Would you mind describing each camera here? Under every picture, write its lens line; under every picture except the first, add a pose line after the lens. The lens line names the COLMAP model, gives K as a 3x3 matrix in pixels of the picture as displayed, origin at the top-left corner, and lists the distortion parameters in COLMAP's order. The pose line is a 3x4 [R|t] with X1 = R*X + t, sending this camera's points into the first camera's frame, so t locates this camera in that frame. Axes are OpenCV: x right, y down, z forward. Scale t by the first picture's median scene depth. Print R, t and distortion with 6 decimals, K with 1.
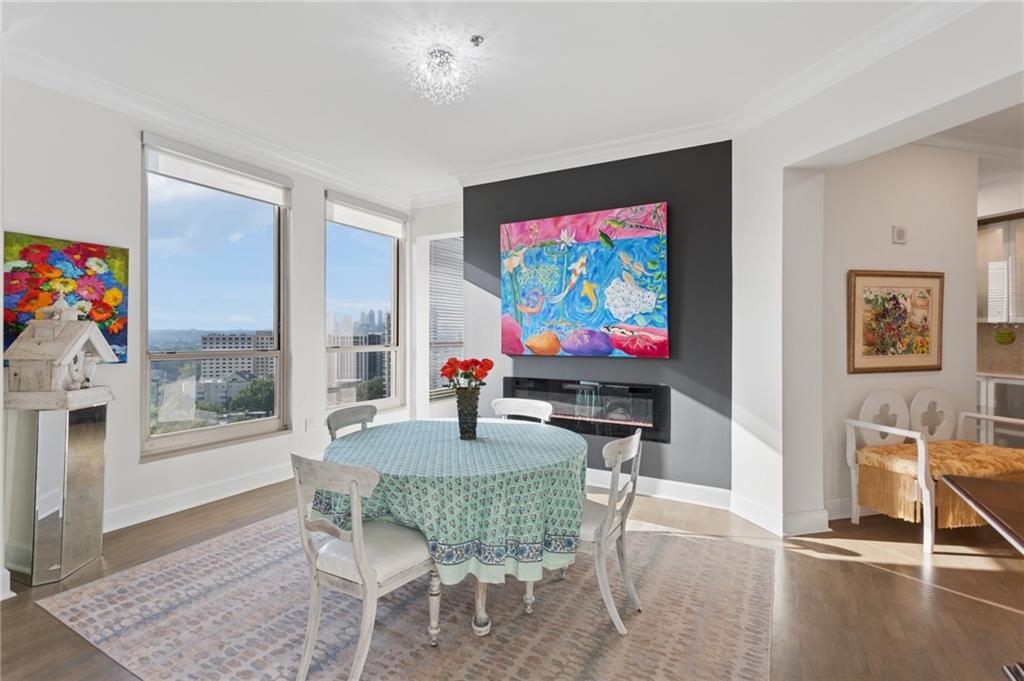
lens RADIAL K [[486.2, 0, 510.1], [0, 486.2, 335.6], [0, 0, 1]] dist [0.005479, 0.001178]
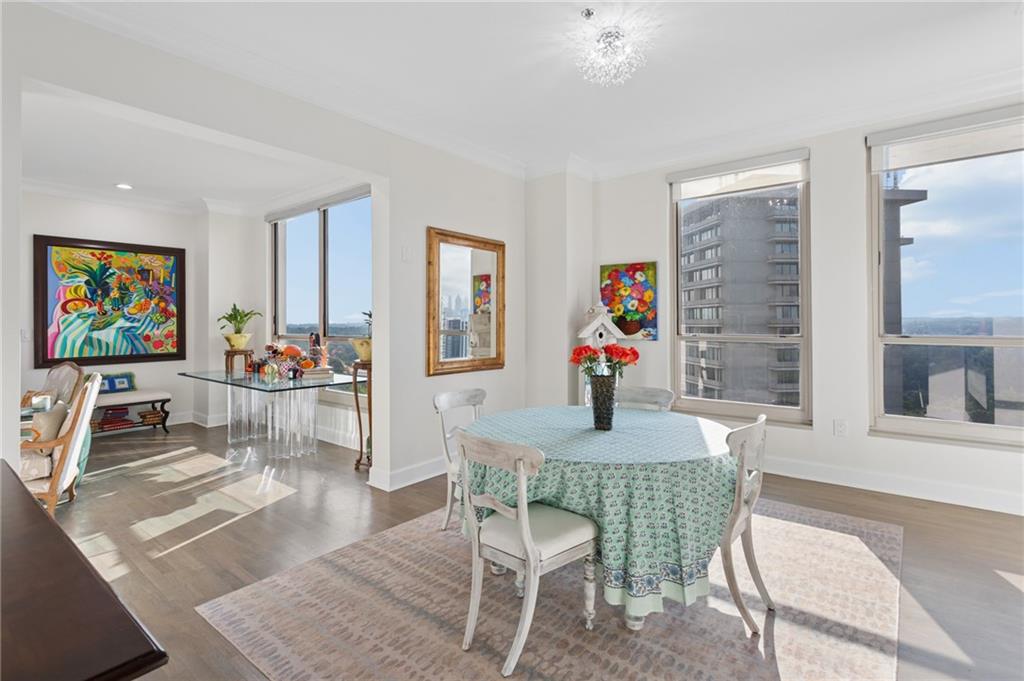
lens RADIAL K [[486.2, 0, 497.5], [0, 486.2, 315.5], [0, 0, 1]] dist [0.005479, 0.001178]
pose [[-0.166437, -0.017189, -0.985902, 0.713171], [0.000455, 0.999847, -0.017509, 0.006723], [0.986052, -0.003363, -0.166403, 0.776352]]
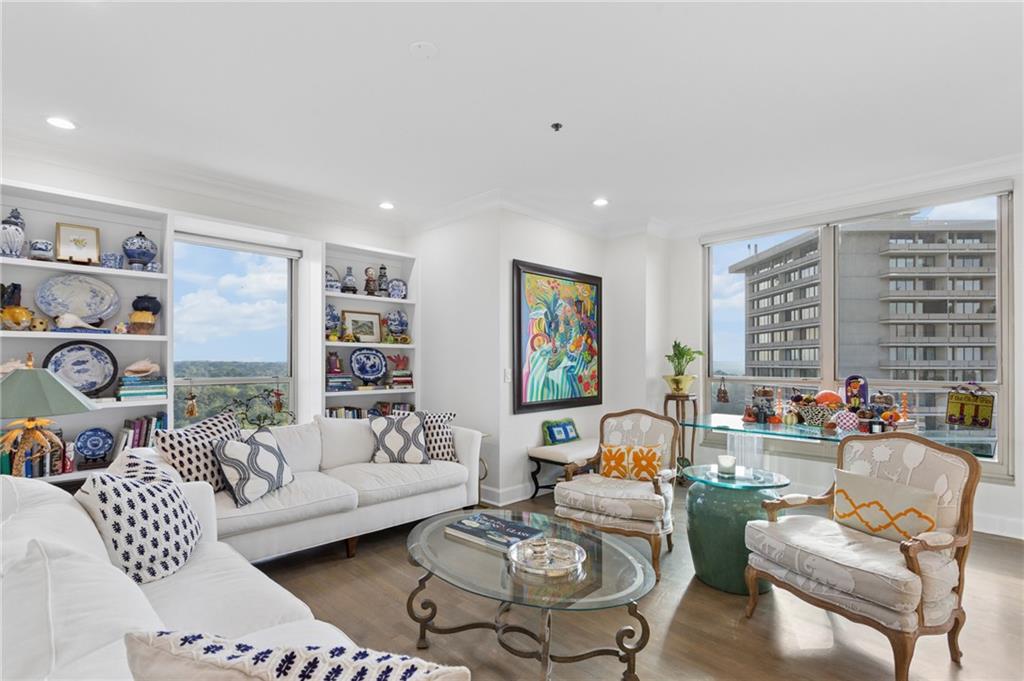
lens RADIAL K [[486.2, 0, 527.5], [0, 486.2, 358.5], [0, 0, 1]] dist [0.005479, 0.001178]
pose [[-0.257694, -0.011774, -0.966155, 0.708961], [-0.008166, 0.999917, -0.010008, 0.007916], [0.966192, 0.005311, -0.257769, -0.590443]]
